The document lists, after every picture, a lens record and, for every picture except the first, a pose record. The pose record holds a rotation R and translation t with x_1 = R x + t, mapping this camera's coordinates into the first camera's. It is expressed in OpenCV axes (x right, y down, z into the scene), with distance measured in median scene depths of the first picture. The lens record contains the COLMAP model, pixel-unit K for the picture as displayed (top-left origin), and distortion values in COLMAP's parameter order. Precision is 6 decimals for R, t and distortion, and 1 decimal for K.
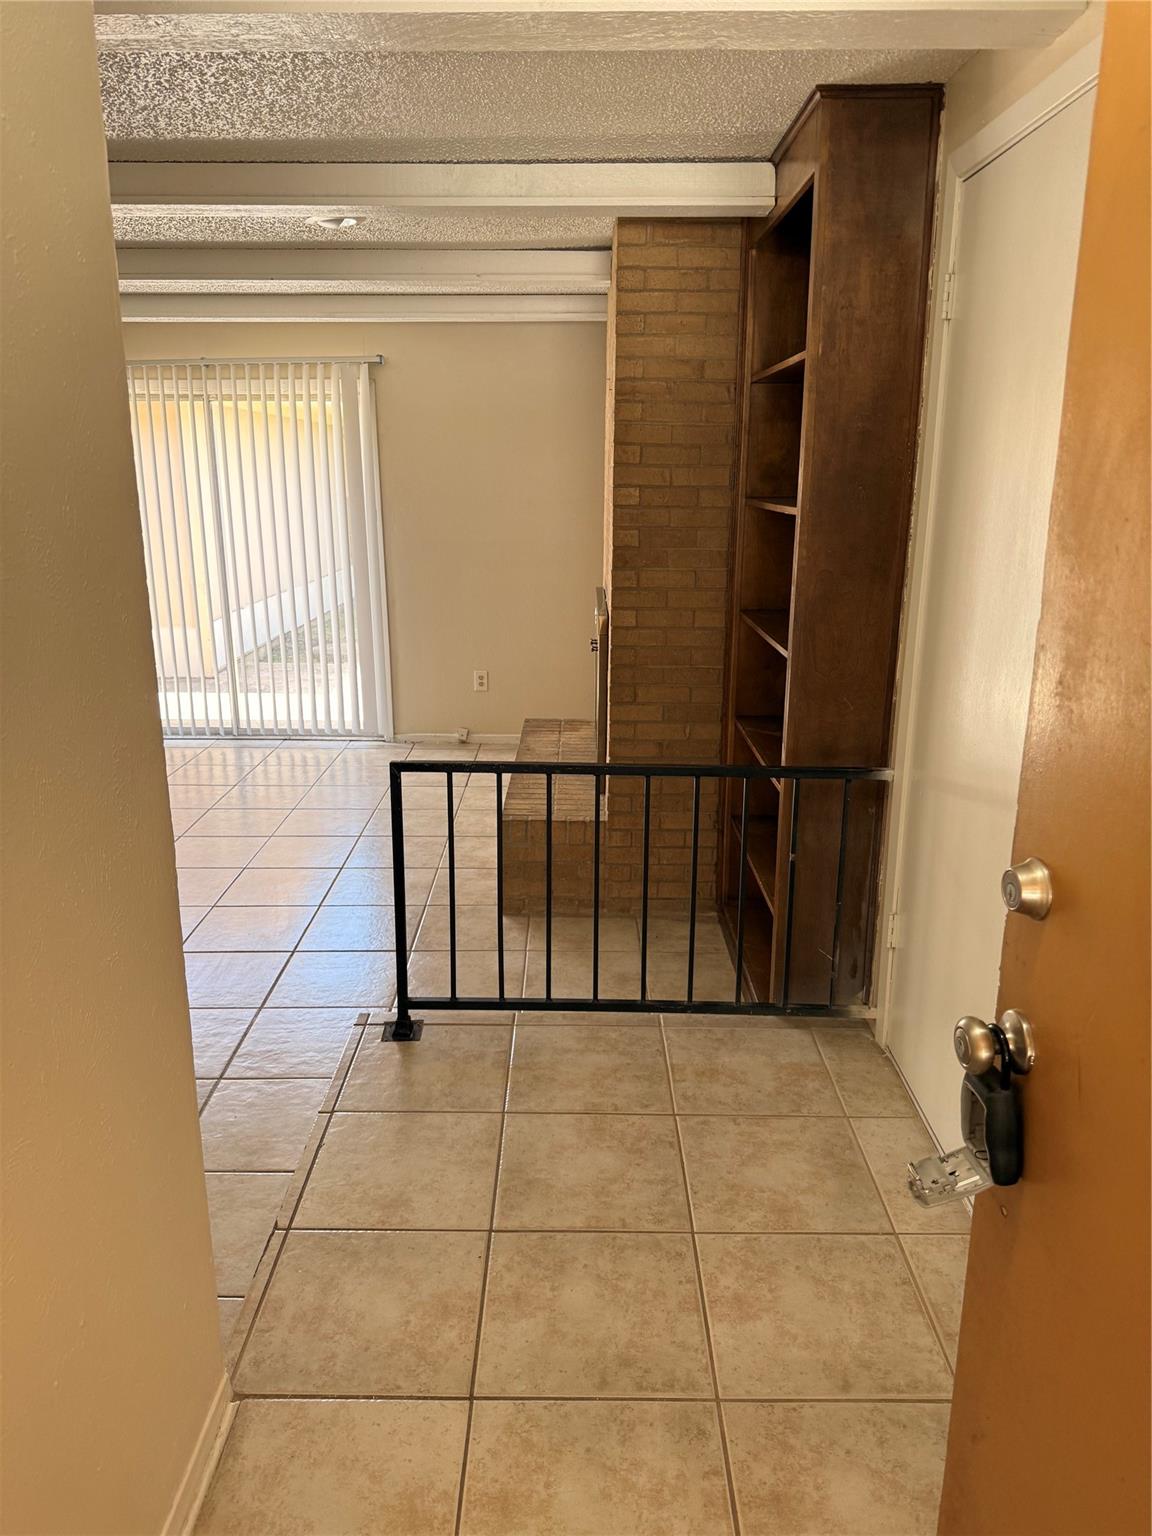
lens RADIAL K [[1079.9, 0, 572.8], [0, 1079.9, 767.9], [0, 0, 1]] dist [0.031835, -0.052799]
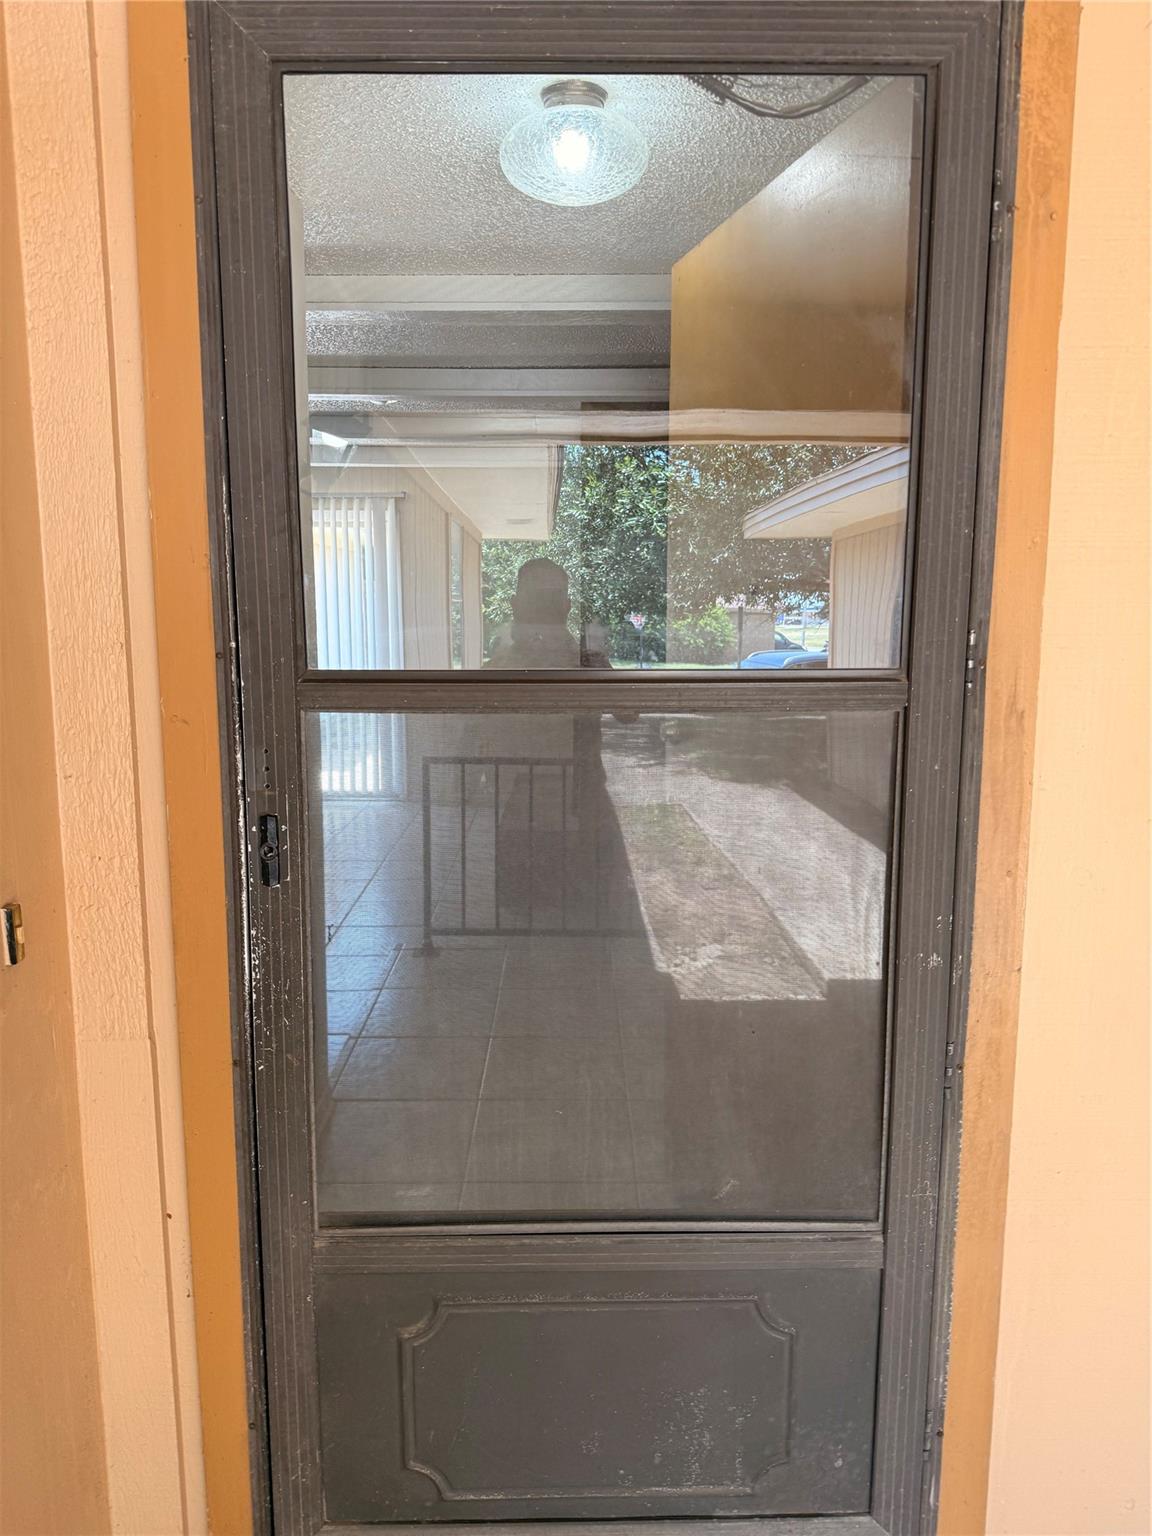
lens RADIAL K [[1079.9, 0, 576.7], [0, 1079.9, 769.0], [0, 0, 1]] dist [0.031835, -0.052799]
pose [[0.999975, -0.001008, 0.006976, 0.028491], [0.001783, 0.993703, -0.112033, 0.161010], [-0.006819, 0.112043, 0.993680, -0.428281]]
